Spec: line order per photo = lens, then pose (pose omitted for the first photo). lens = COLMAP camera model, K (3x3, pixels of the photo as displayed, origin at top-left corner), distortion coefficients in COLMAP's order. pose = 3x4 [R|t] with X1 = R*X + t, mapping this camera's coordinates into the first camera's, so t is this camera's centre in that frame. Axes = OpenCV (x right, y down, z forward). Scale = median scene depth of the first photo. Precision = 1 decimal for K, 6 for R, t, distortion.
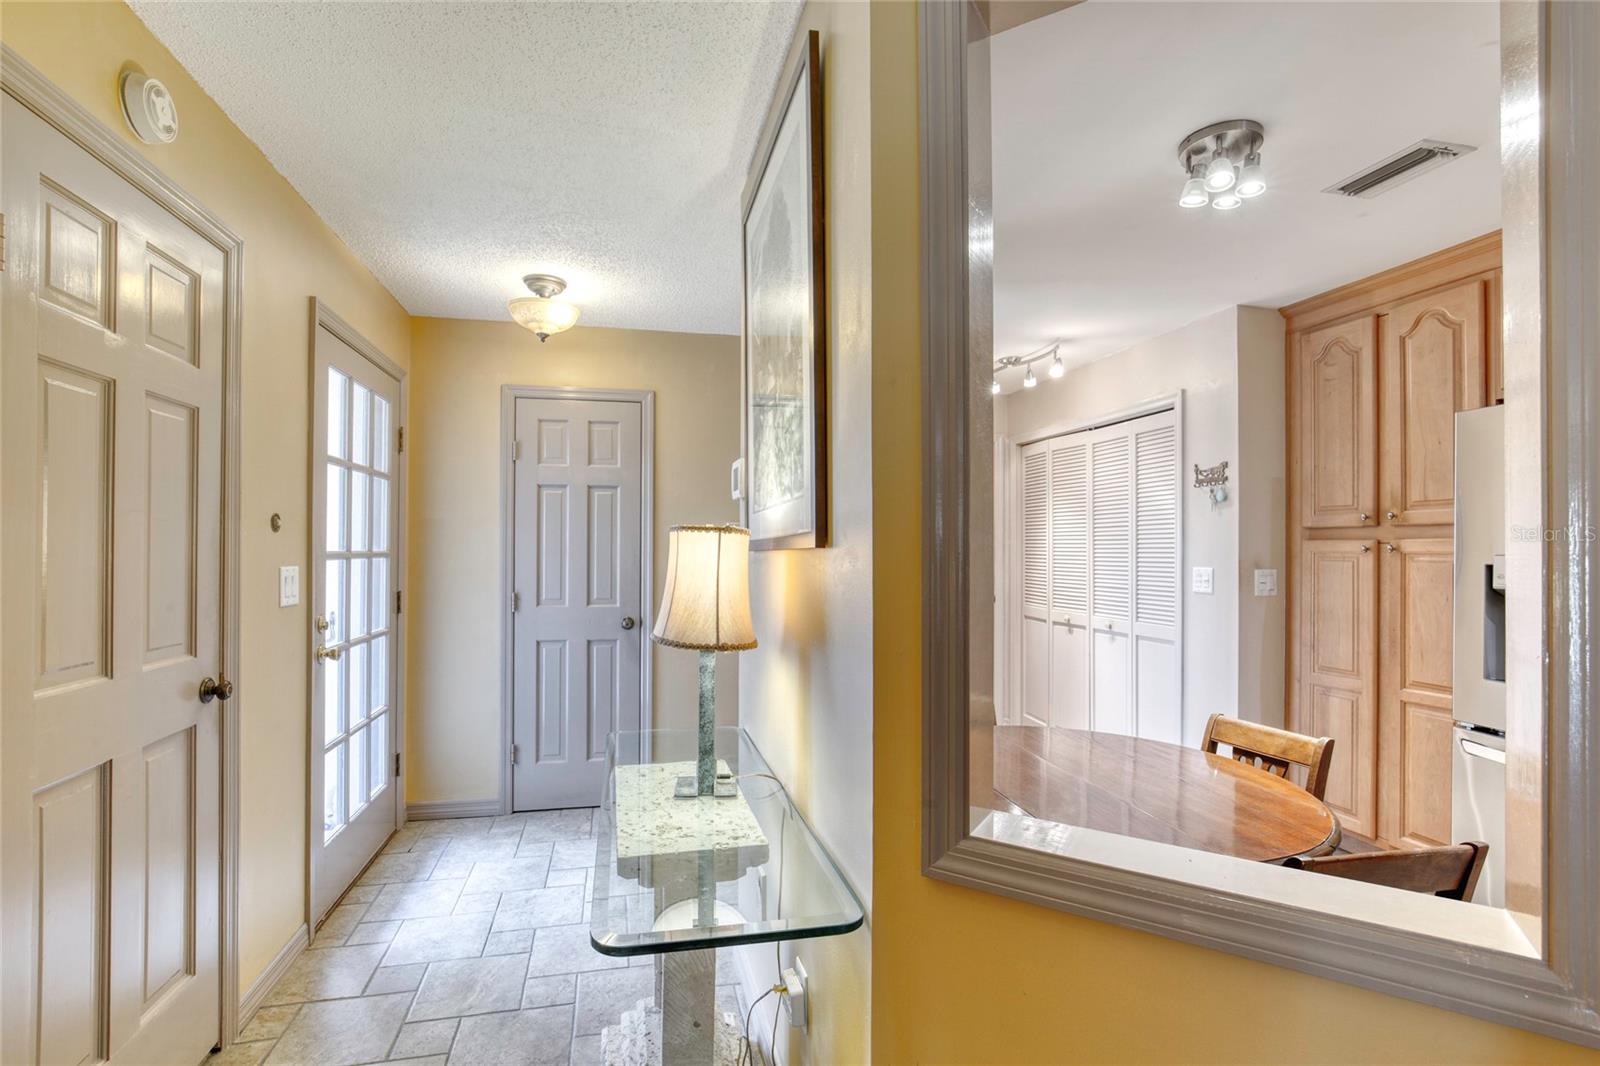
lens RADIAL K [[724.8, 0, 796.3], [0, 724.8, 540.9], [0, 0, 1]] dist [-0.018018, 0.006288]
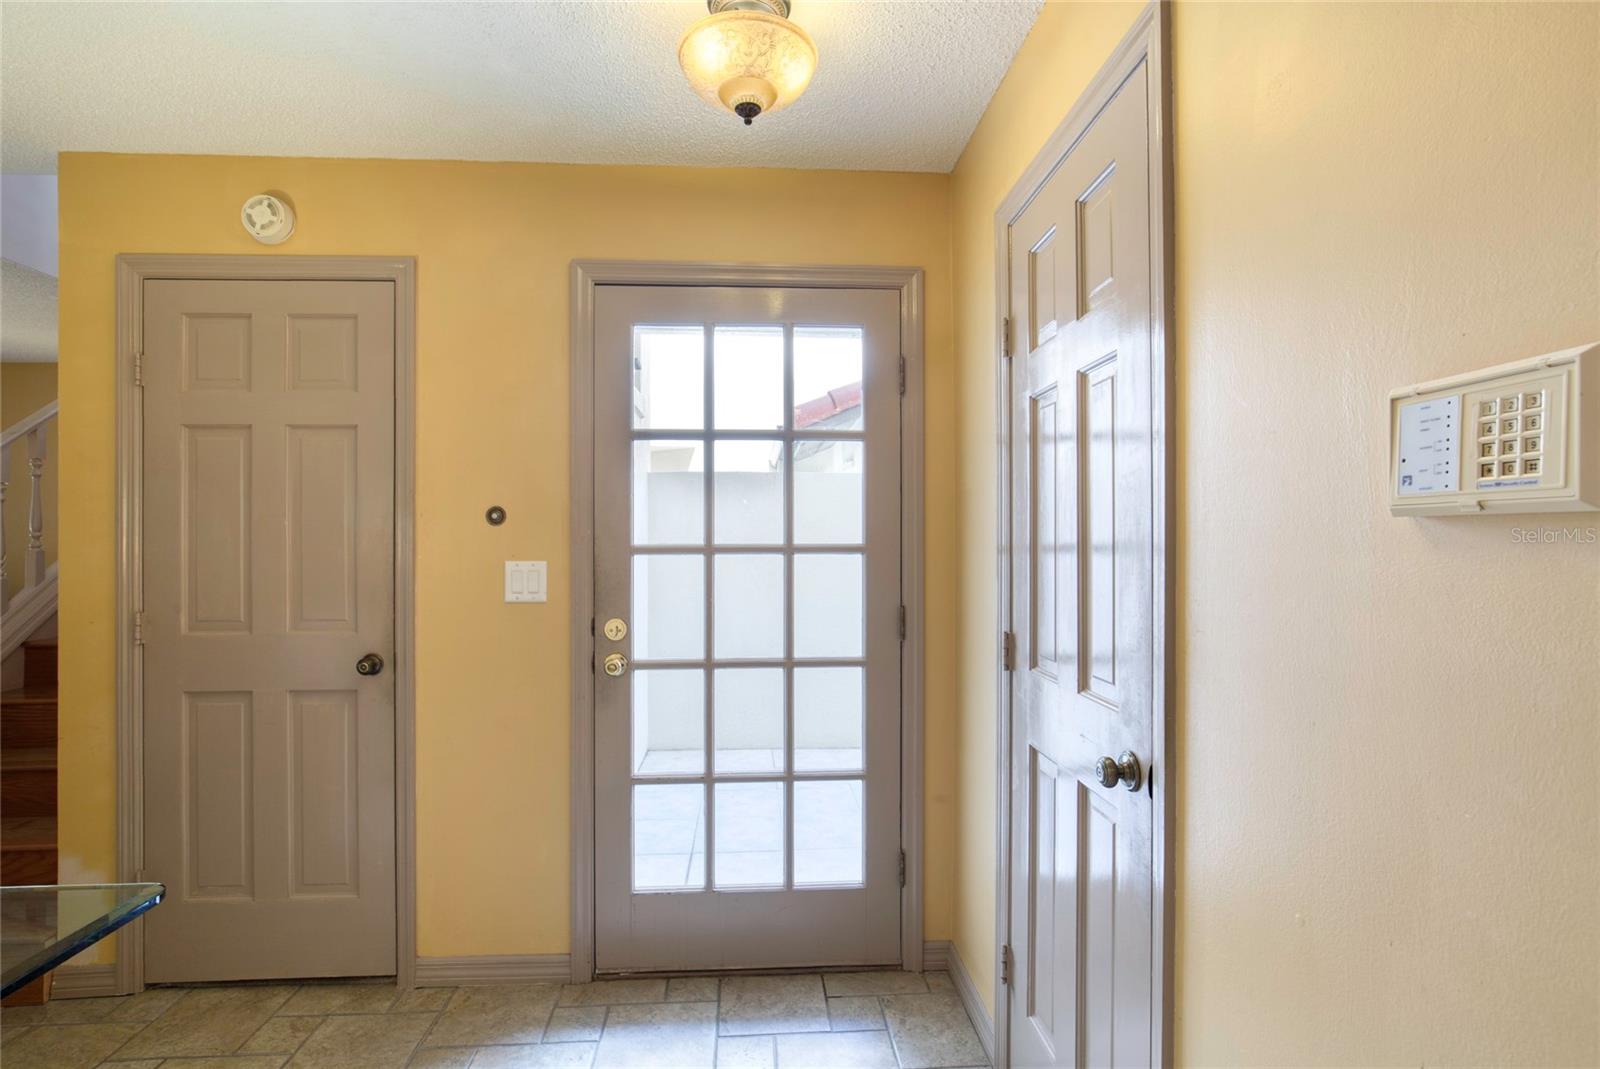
lens RADIAL K [[724.8, 0, 797.1], [0, 724.8, 538.1], [0, 0, 1]] dist [-0.018018, 0.006288]
pose [[-0.185663, 0.000898, -0.982613, 0.136206], [0.006519, 0.999979, -0.000318, 0.005754], [0.982592, -0.006465, -0.185664, 1.210179]]
